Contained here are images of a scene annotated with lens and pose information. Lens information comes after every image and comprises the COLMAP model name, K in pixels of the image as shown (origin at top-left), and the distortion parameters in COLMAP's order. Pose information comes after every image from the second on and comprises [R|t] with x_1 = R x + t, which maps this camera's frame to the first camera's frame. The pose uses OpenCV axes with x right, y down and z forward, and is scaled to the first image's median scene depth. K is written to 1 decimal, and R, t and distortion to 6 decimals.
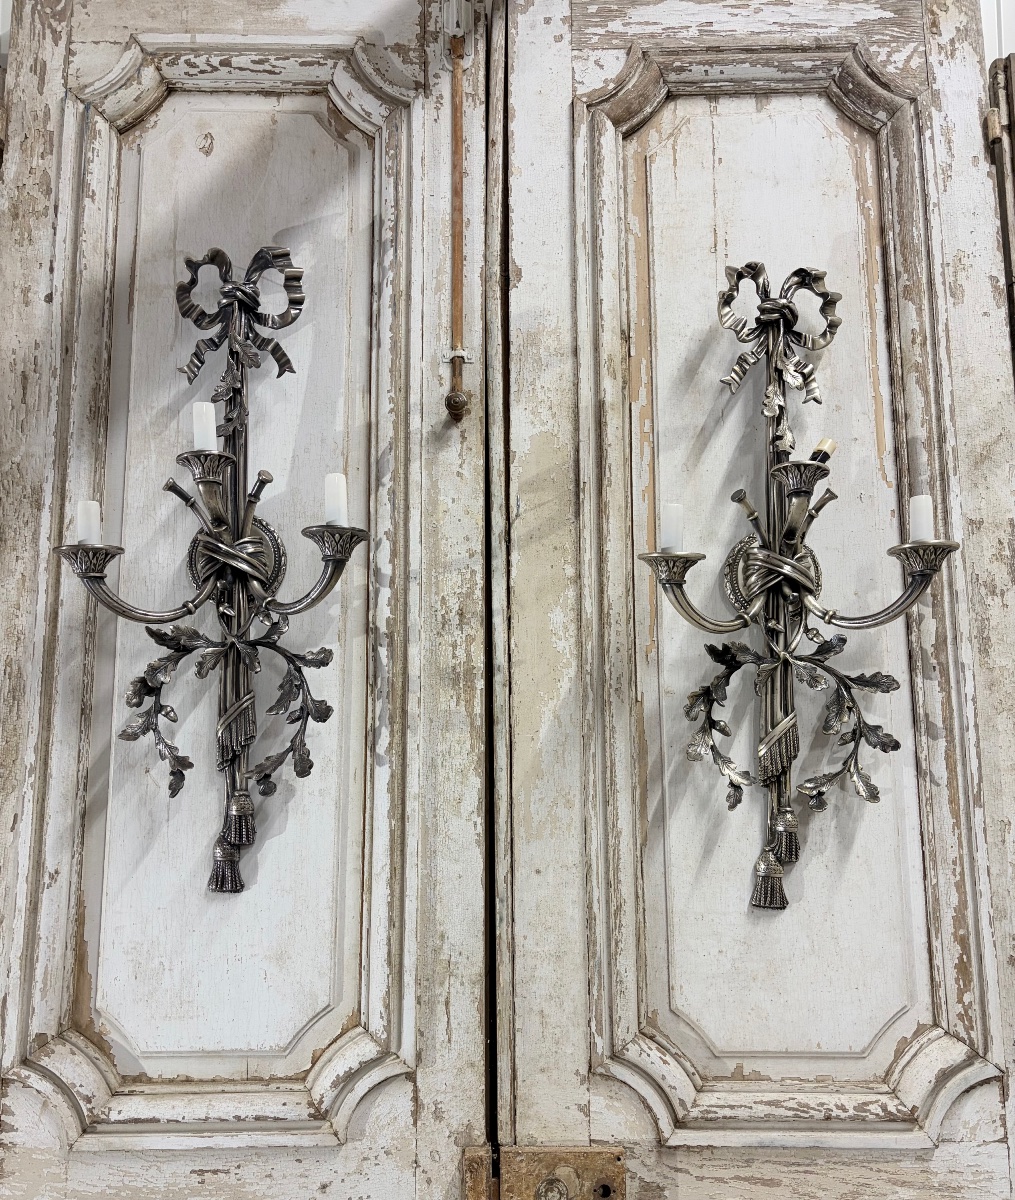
lens RADIAL K [[1041.8, 0, 507.1], [0, 1041.8, 680.3], [0, 0, 1]] dist [0.043668, -0.050216]
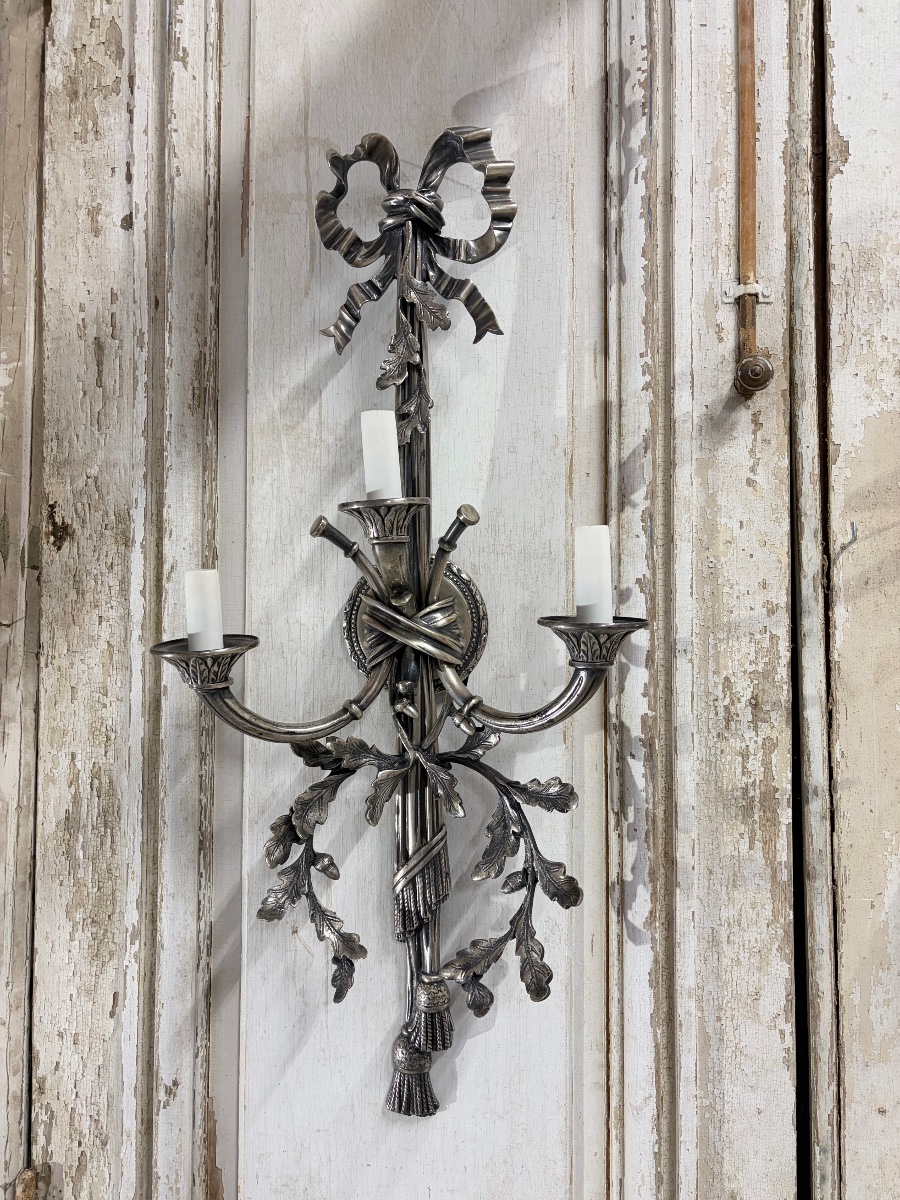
lens RADIAL K [[926.5, 0, 449.6], [0, 926.5, 601.0], [0, 0, 1]] dist [0.035465, -0.048357]
pose [[0.995375, 0.003286, -0.096011, -0.180320], [0.007989, 0.993121, 0.116817, -0.199604], [0.095734, -0.117044, 0.988502, 0.420207]]
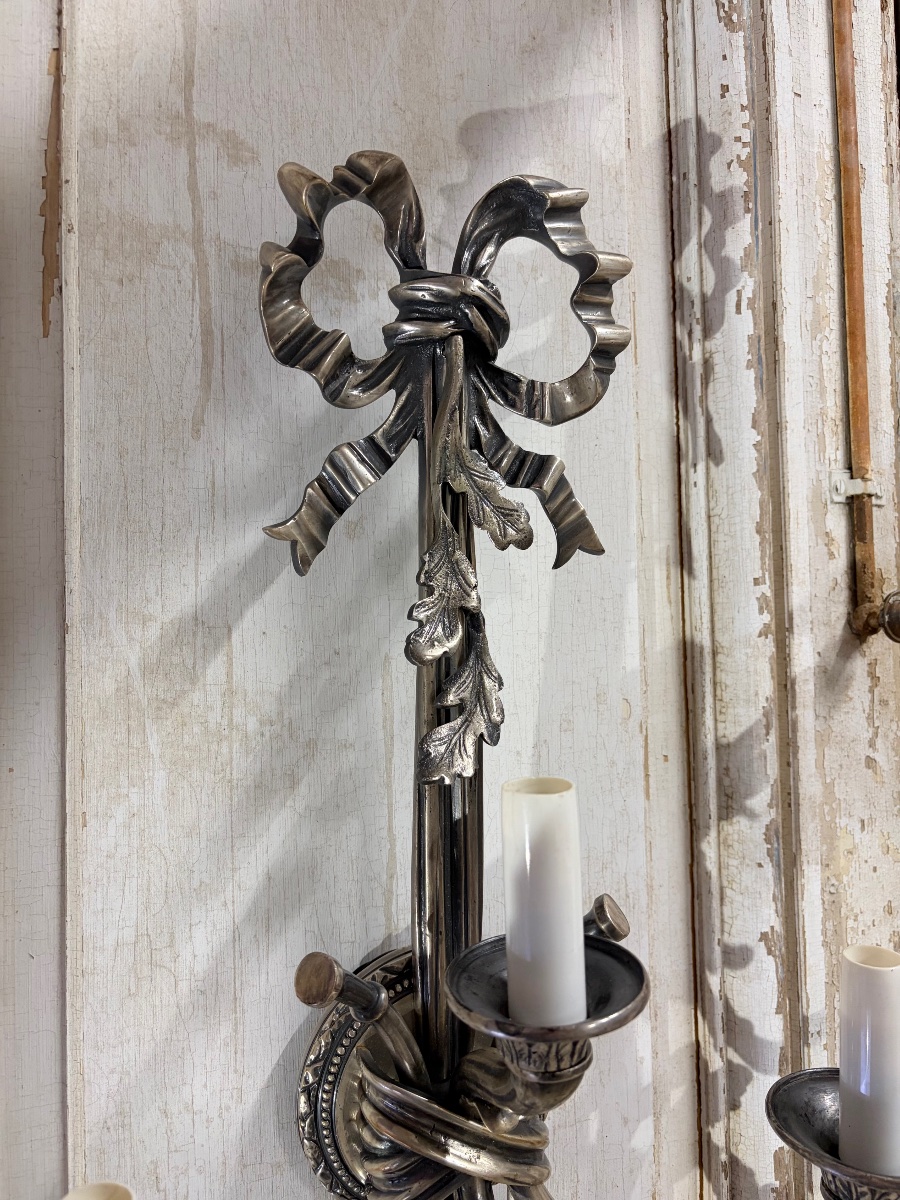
lens RADIAL K [[926.5, 0, 456.6], [0, 926.5, 602.4], [0, 0, 1]] dist [0.035465, -0.048357]
pose [[0.927497, -0.003827, 0.373810, -0.370920], [-0.034766, 0.994731, 0.096446, -0.307746], [-0.372210, -0.102449, 0.922477, 0.725401]]
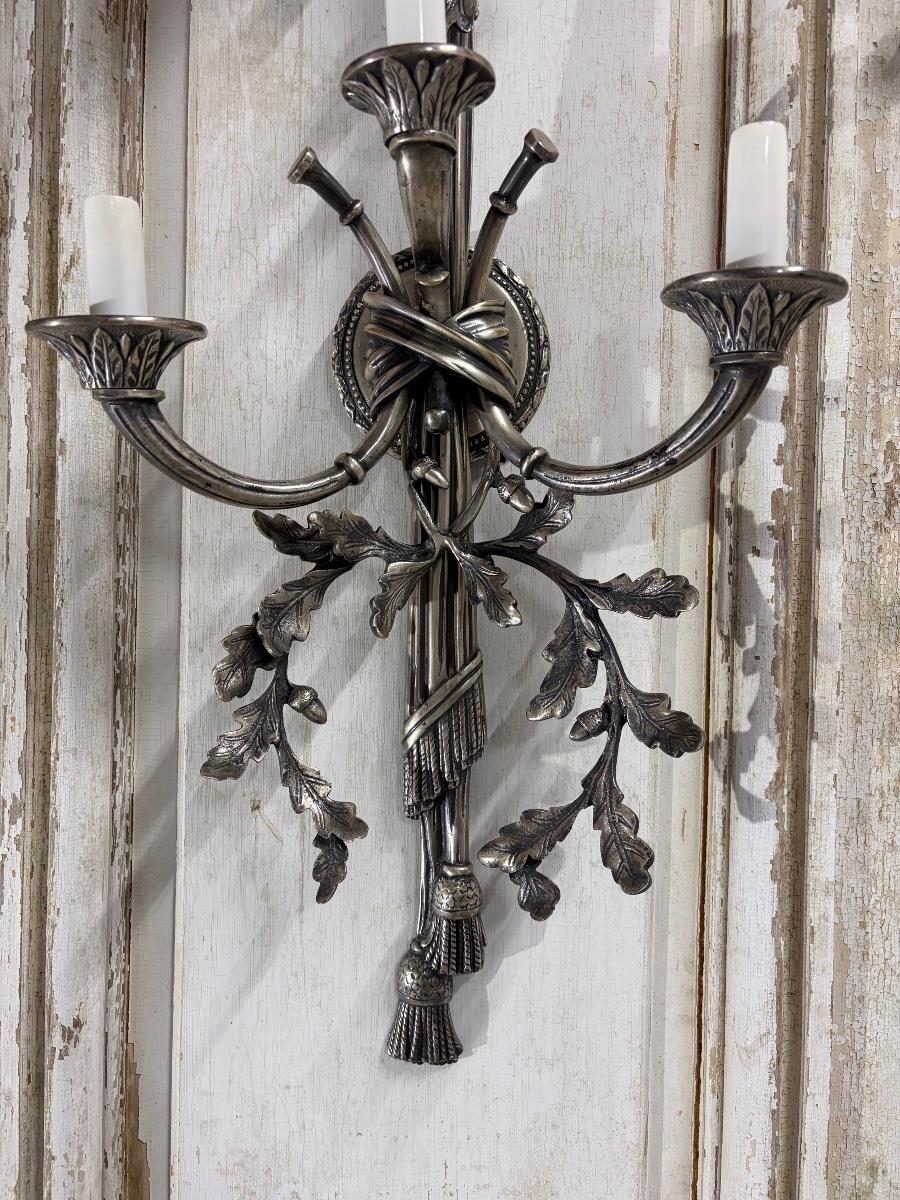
lens RADIAL K [[926.5, 0, 451.2], [0, 926.5, 600.8], [0, 0, 1]] dist [0.035465, -0.048357]
pose [[0.999187, 0.024317, -0.032153, -0.239753], [-0.018678, 0.986064, 0.165312, -0.077135], [0.035725, -0.164577, 0.985717, 0.592119]]
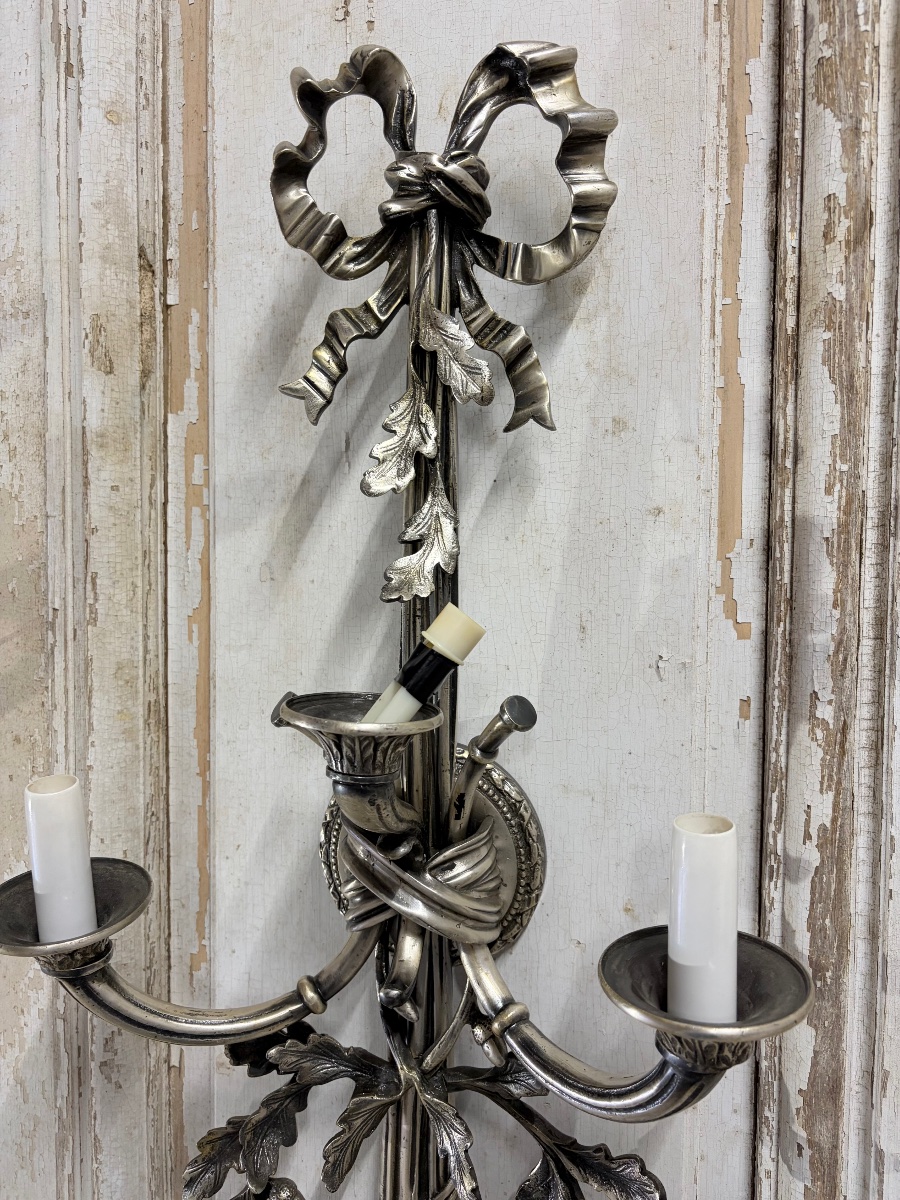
lens RADIAL K [[926.5, 0, 459.6], [0, 926.5, 599.1], [0, 0, 1]] dist [0.035465, -0.048357]
pose [[0.962754, 0.027504, -0.268975, 0.368078], [0.027410, 0.979759, 0.198295, -0.277801], [0.268985, -0.198282, 0.942513, 0.672408]]
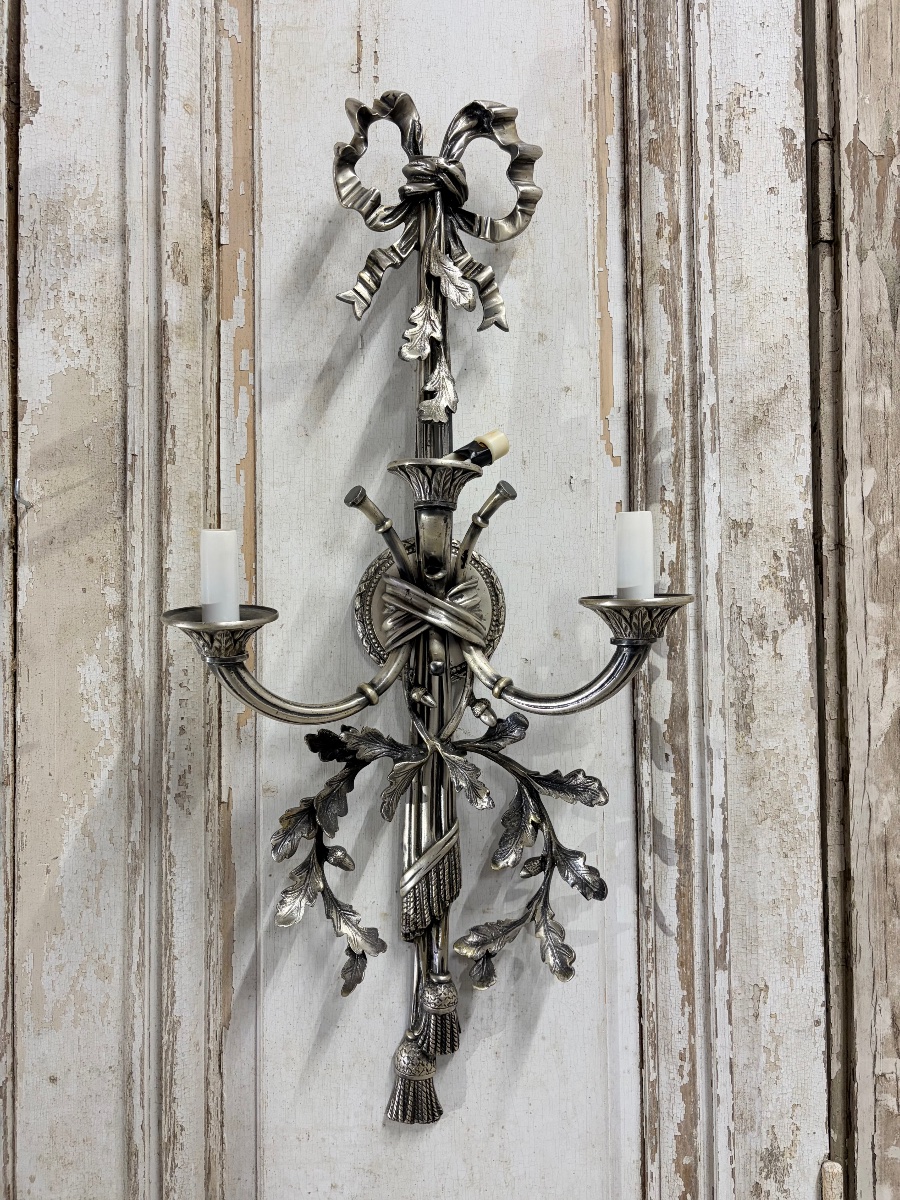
lens RADIAL K [[926.5, 0, 447.5], [0, 926.5, 602.5], [0, 0, 1]] dist [0.035465, -0.048357]
pose [[0.998082, -0.002810, 0.061846, 0.231321], [-0.004655, 0.992736, 0.120223, -0.173849], [-0.061735, -0.120280, 0.990819, 0.437403]]
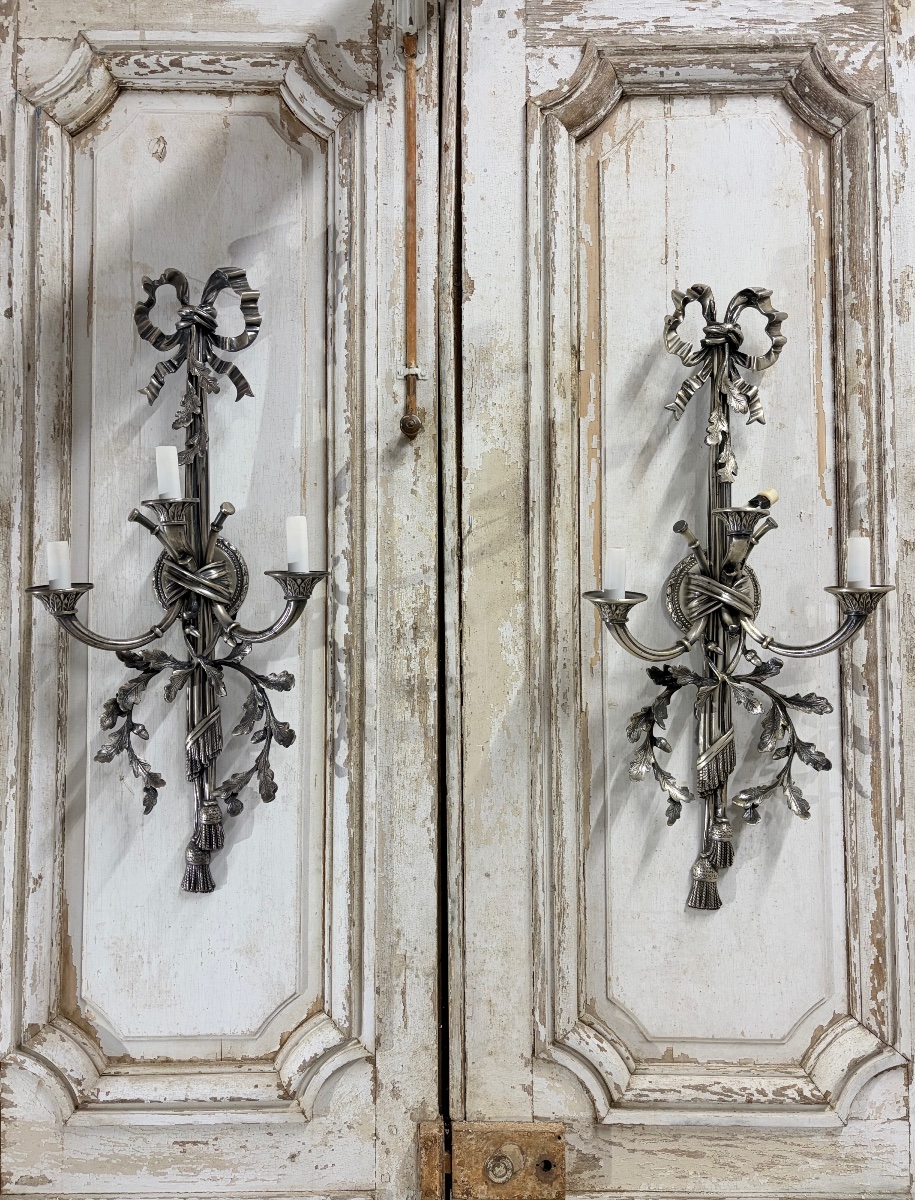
lens RADIAL K [[948.1, 0, 440.0], [0, 948.1, 591.4], [0, 0, 1]] dist [0.043141, -0.048196]
pose [[0.999993, 0.003286, 0.001552, -0.020996], [-0.003437, 0.993868, 0.110516, -0.209063], [-0.001179, -0.110520, 0.993873, 0.054656]]
